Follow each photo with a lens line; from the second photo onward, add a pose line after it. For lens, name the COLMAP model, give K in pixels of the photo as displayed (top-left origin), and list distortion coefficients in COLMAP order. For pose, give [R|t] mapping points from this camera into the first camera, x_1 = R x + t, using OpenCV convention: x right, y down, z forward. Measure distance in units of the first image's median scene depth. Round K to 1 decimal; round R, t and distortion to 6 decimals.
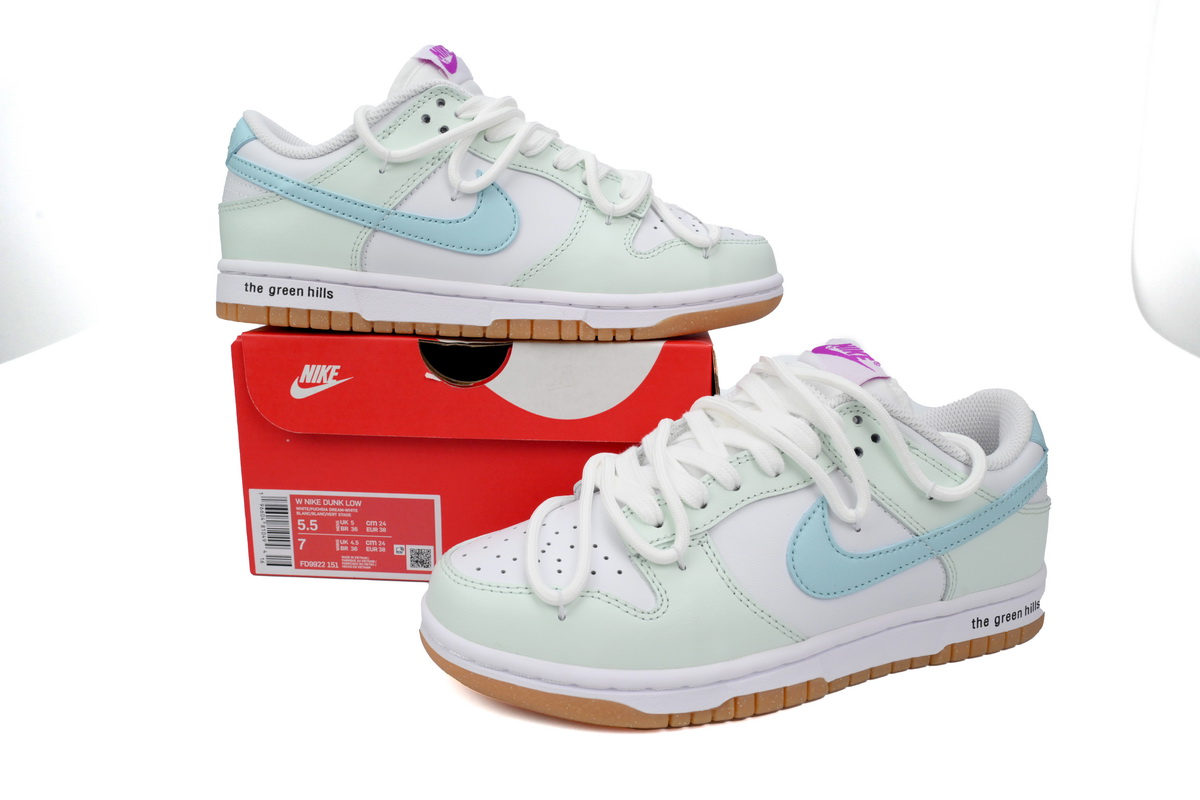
lens RADIAL K [[944.5, 0, 599.4], [0, 944.5, 398.4], [0, 0, 1]] dist [-0.002991, 0.000021]
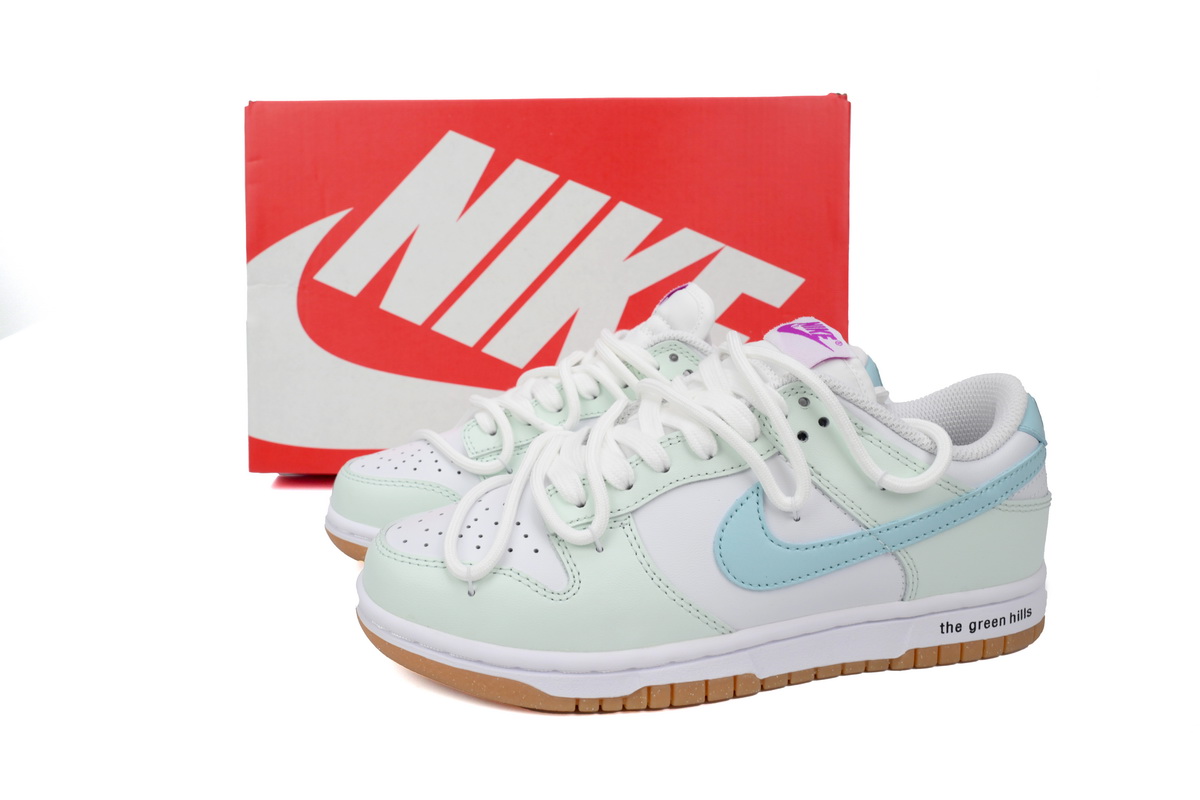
lens RADIAL K [[944.5, 0, 600.1], [0, 944.5, 398.1], [0, 0, 1]] dist [-0.002991, 0.000021]
pose [[0.982947, 0.017983, -0.183008, 0.252528], [-0.016823, 0.999827, 0.007889, 0.015135], [0.183119, -0.004676, 0.983080, 0.044061]]
